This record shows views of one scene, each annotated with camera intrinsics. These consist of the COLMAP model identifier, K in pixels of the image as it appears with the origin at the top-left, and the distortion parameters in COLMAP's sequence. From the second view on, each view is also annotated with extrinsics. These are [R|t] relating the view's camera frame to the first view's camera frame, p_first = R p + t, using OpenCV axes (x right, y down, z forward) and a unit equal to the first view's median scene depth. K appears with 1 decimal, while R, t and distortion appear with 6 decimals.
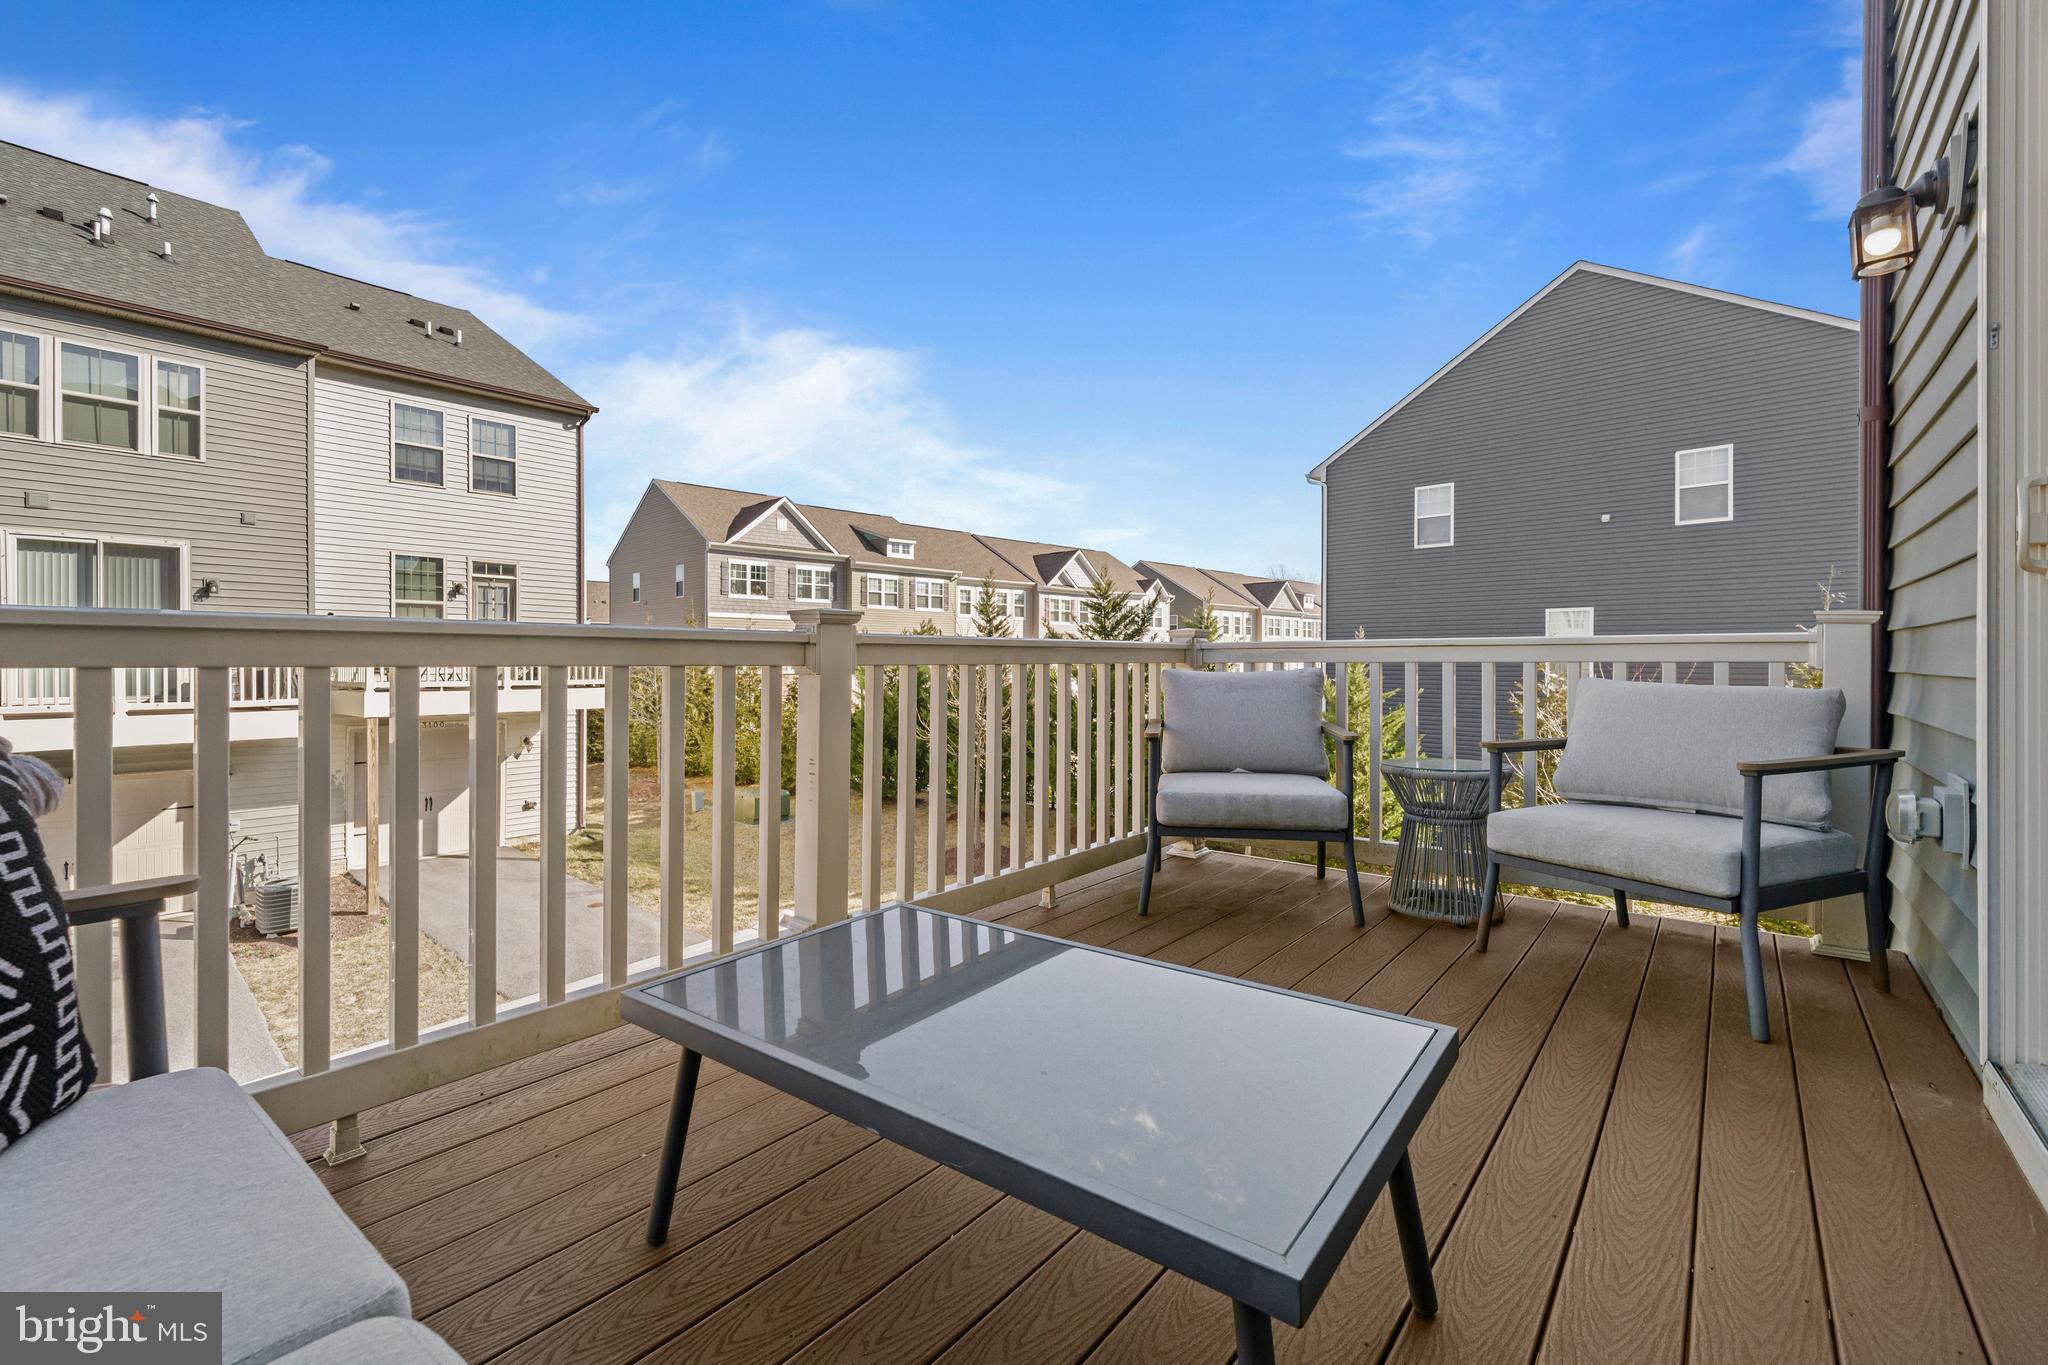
lens RADIAL K [[888.1, 0, 1018.0], [0, 888.1, 664.7], [0, 0, 1]] dist [-0.004091, 0.000123]
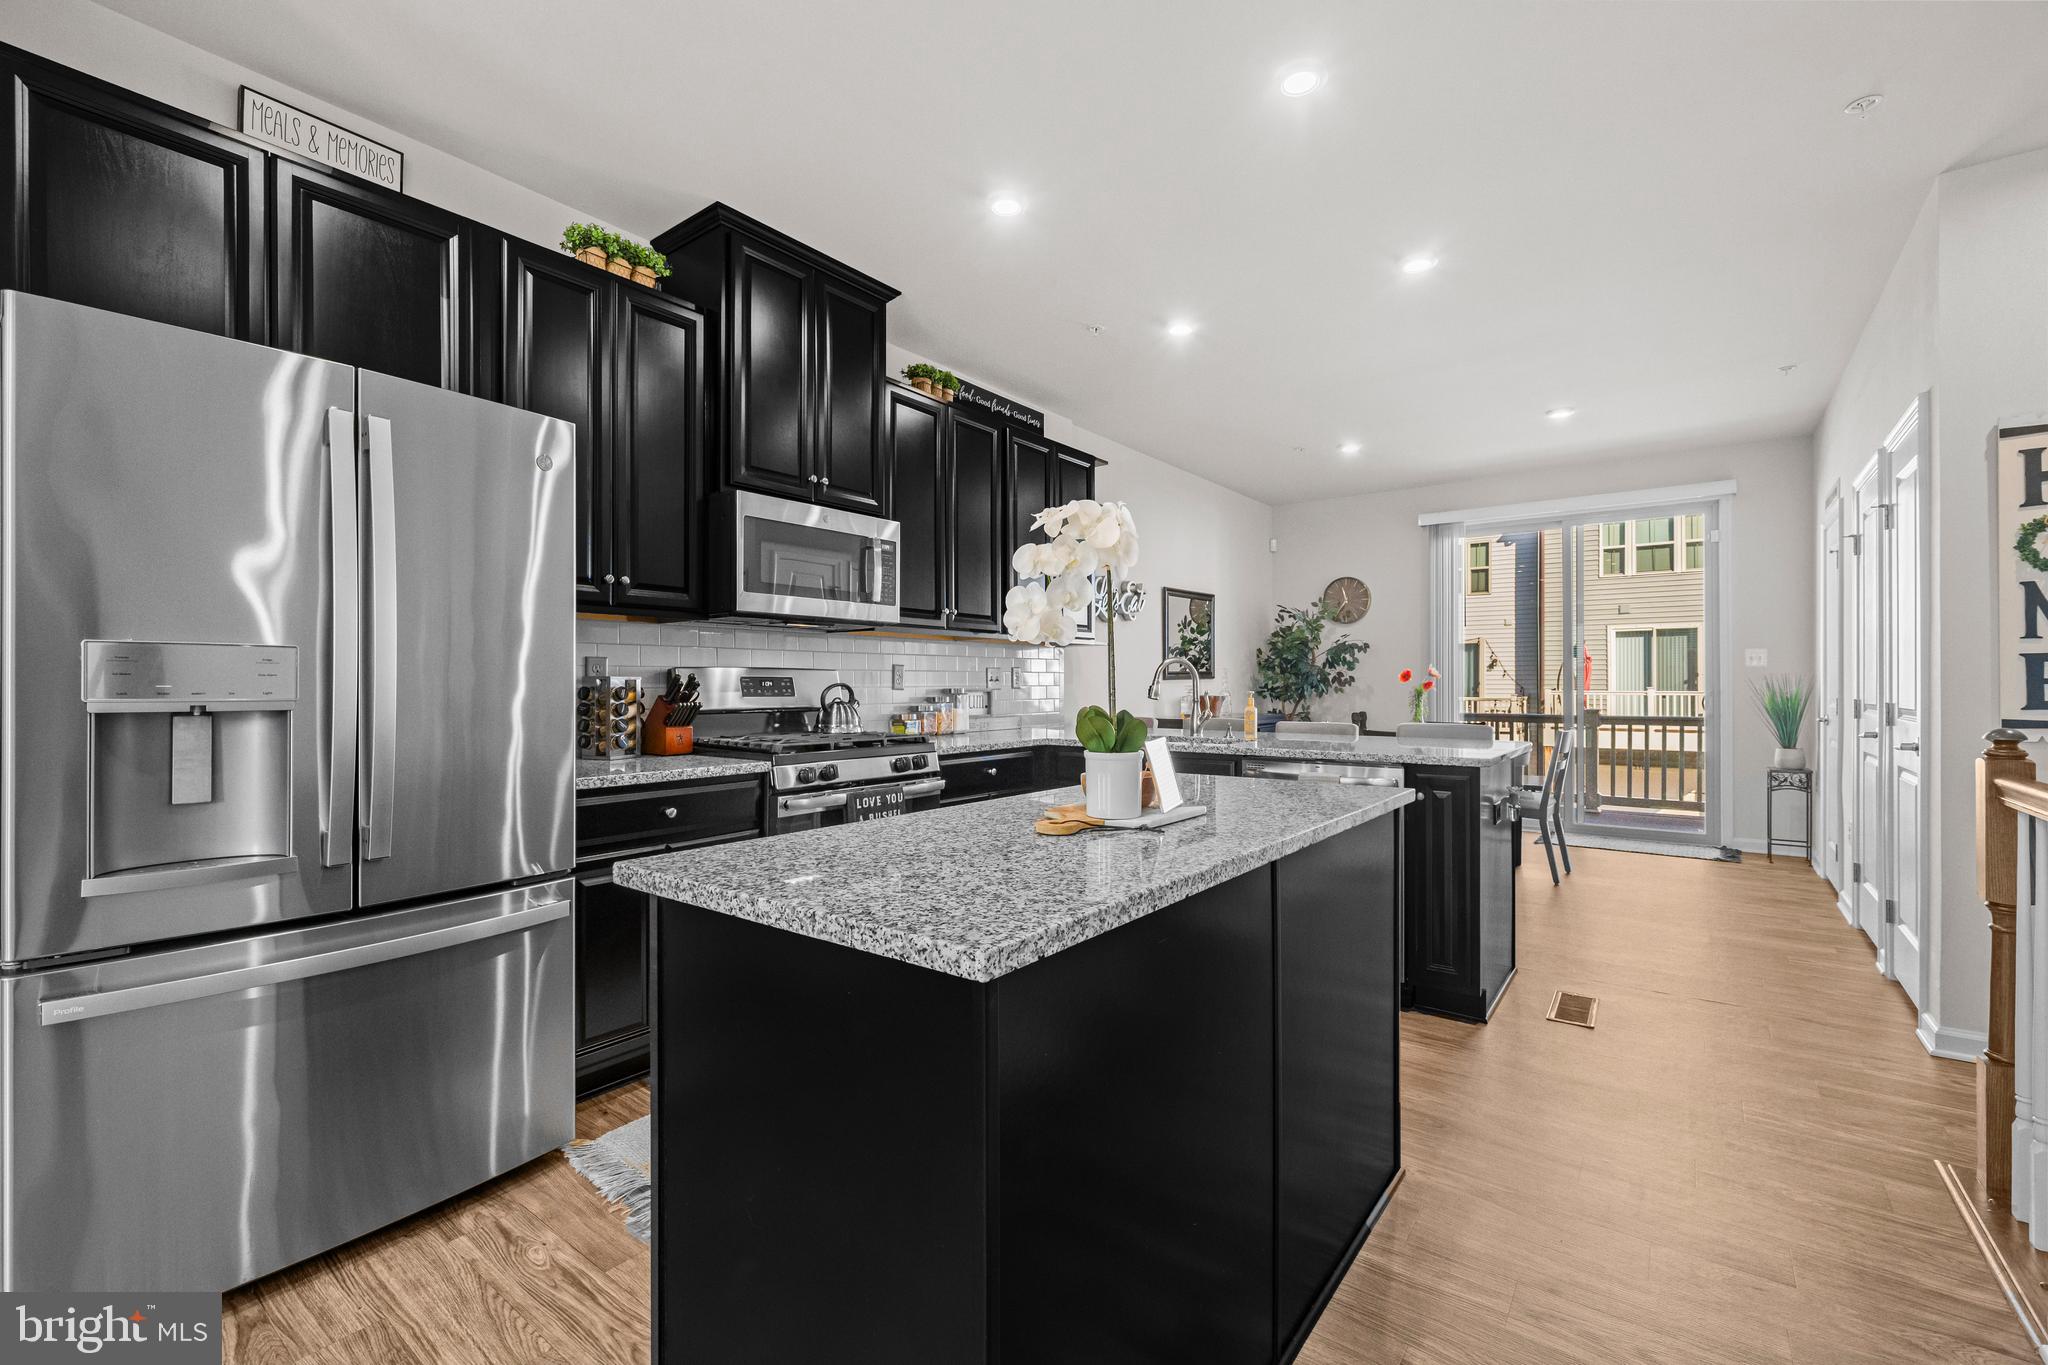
lens RADIAL K [[888.1, 0, 1019.1], [0, 888.1, 683.4], [0, 0, 1]] dist [-0.004091, 0.000123]
pose [[0.030475, -0.003862, -0.999528, 0.594980], [-0.002486, 0.999989, -0.003940, -0.023749], [0.999532, 0.002605, 0.030465, -0.256527]]
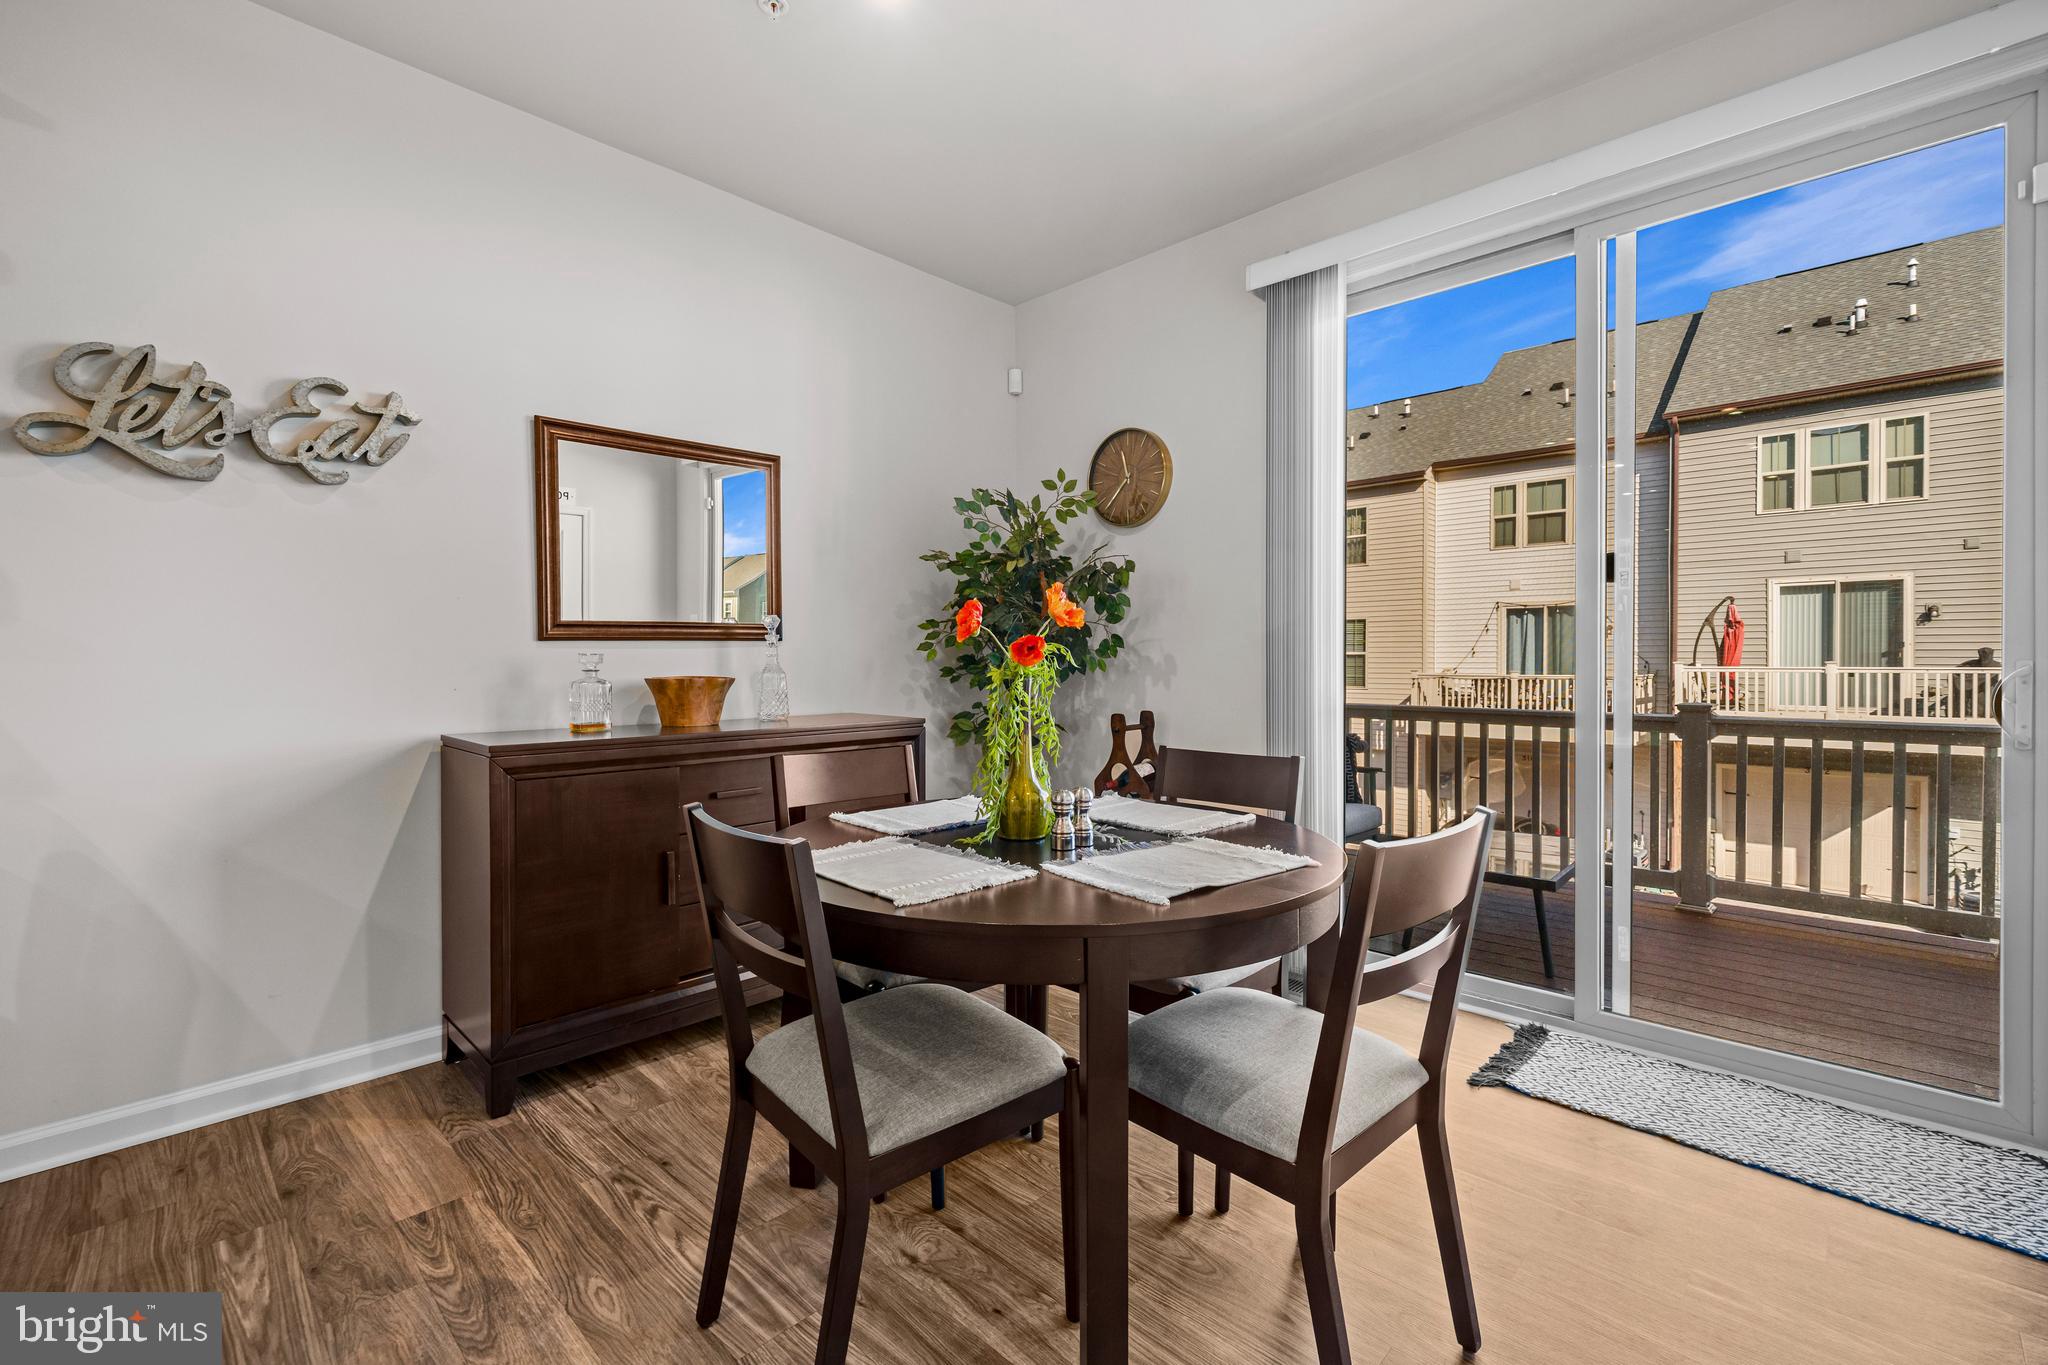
lens RADIAL K [[888.1, 0, 1022.5], [0, 888.1, 667.6], [0, 0, 1]] dist [-0.004091, 0.000123]
pose [[-0.092097, 0.005365, -0.995736, 0.291069], [-0.001984, 0.999983, 0.005572, -0.022794], [0.995748, 0.002489, -0.092085, -0.023319]]
